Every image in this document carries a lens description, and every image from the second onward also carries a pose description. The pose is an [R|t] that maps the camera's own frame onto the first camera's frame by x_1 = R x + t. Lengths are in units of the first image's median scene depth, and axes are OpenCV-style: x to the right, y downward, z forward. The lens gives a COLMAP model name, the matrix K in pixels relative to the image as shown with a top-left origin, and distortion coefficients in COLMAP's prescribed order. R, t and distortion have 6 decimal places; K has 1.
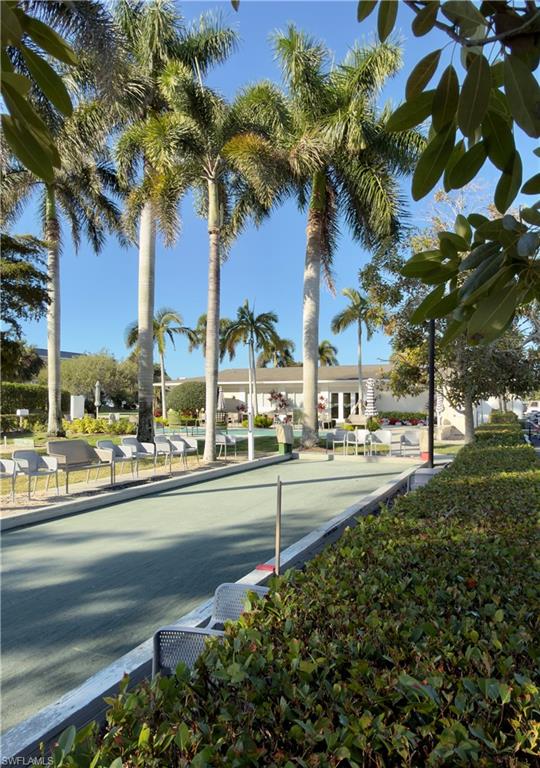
lens RADIAL K [[529.5, 0, 269.4], [0, 529.5, 383.2], [0, 0, 1]] dist [-0.004350, -0.000129]
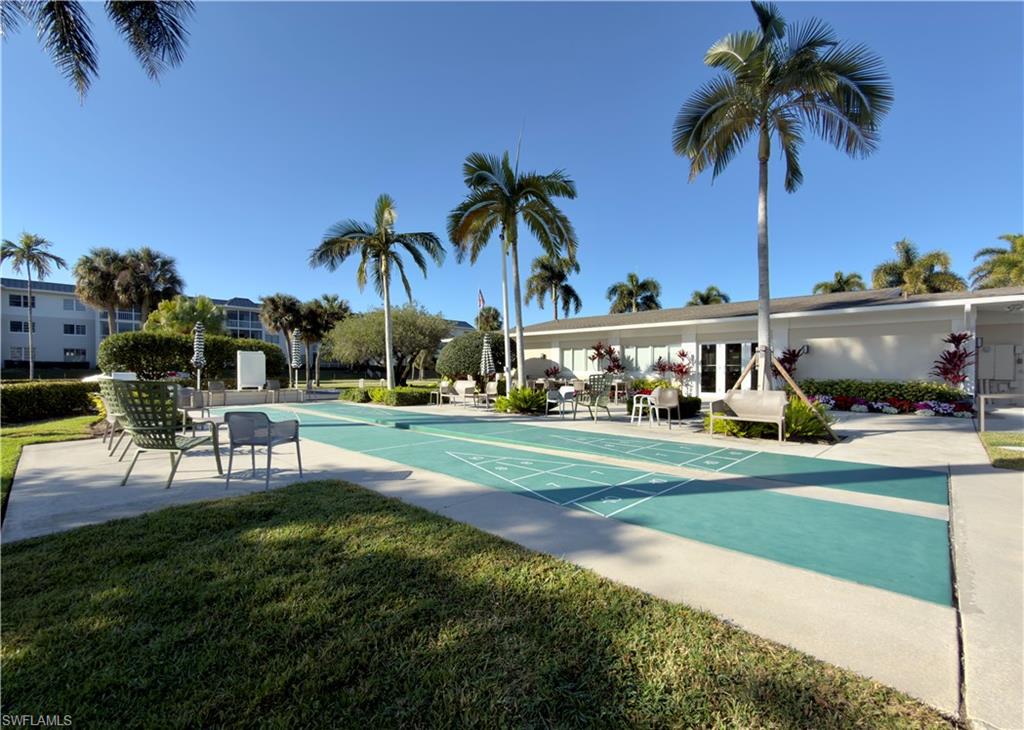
lens RADIAL K [[450.3, 0, 511.6], [0, 450.3, 375.6], [0, 0, 1]] dist [0.005202, 0.000236]
pose [[0.944161, 0.003149, -0.329471, 0.085542], [0.013874, 0.998687, 0.049306, 0.024388], [0.329193, -0.051124, 0.942878, 0.501478]]
